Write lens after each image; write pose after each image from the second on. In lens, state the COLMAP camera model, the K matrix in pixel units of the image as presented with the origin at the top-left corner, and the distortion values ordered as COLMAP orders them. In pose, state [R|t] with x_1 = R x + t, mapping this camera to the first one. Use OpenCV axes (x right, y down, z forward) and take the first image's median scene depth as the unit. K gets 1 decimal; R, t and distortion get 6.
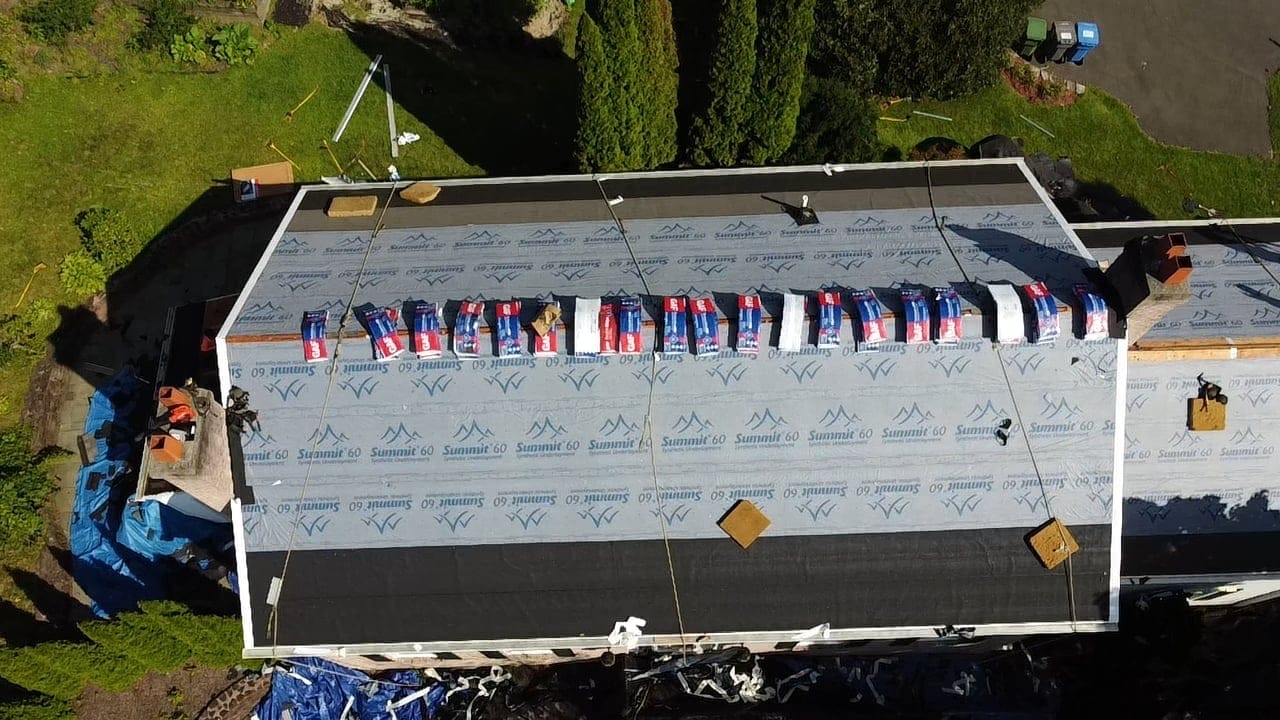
lens RADIAL K [[1058.0, 0, 615.9], [0, 1058.0, 360.5], [0, 0, 1]] dist [-0.005009, -0.001564]
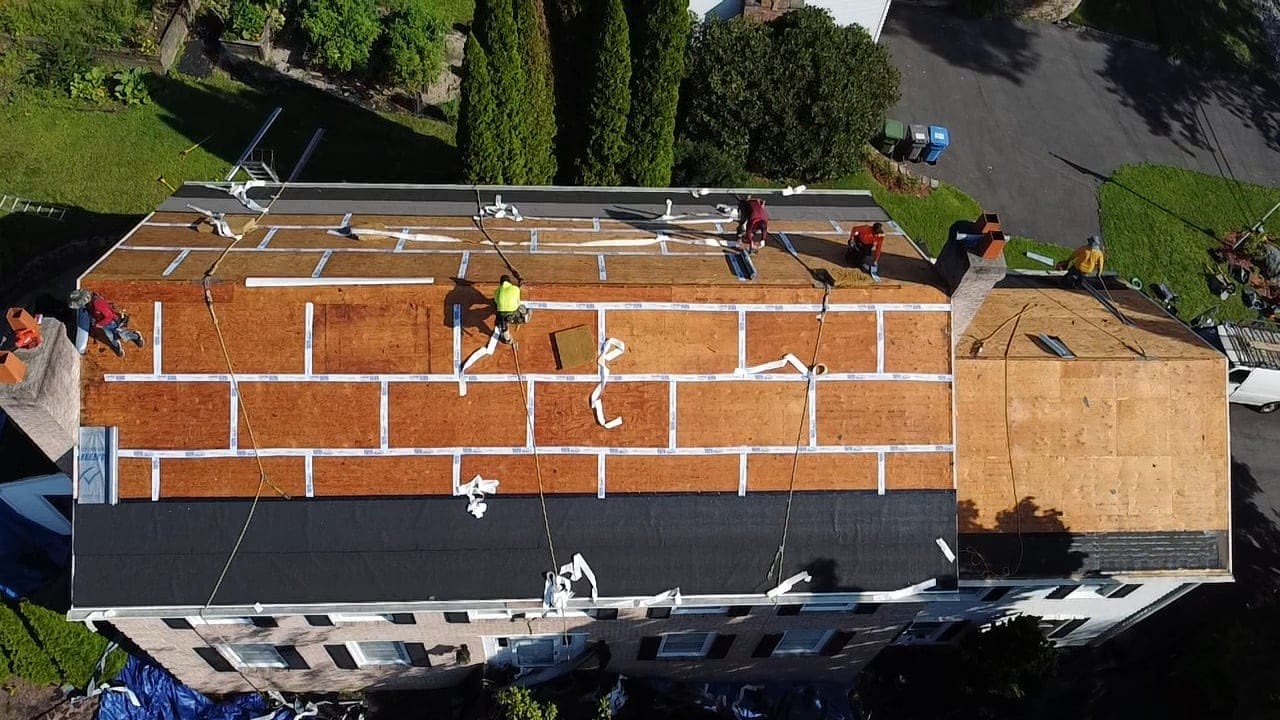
lens RADIAL K [[1064.7, 0, 637.0], [0, 1064.7, 355.9], [0, 0, 1]] dist [-0.000030, -0.004380]
pose [[0.994347, 0.038060, 0.099121, 0.038327], [-0.018903, 0.982089, -0.187469, 0.168448], [-0.104481, 0.184535, 0.977257, -0.018841]]
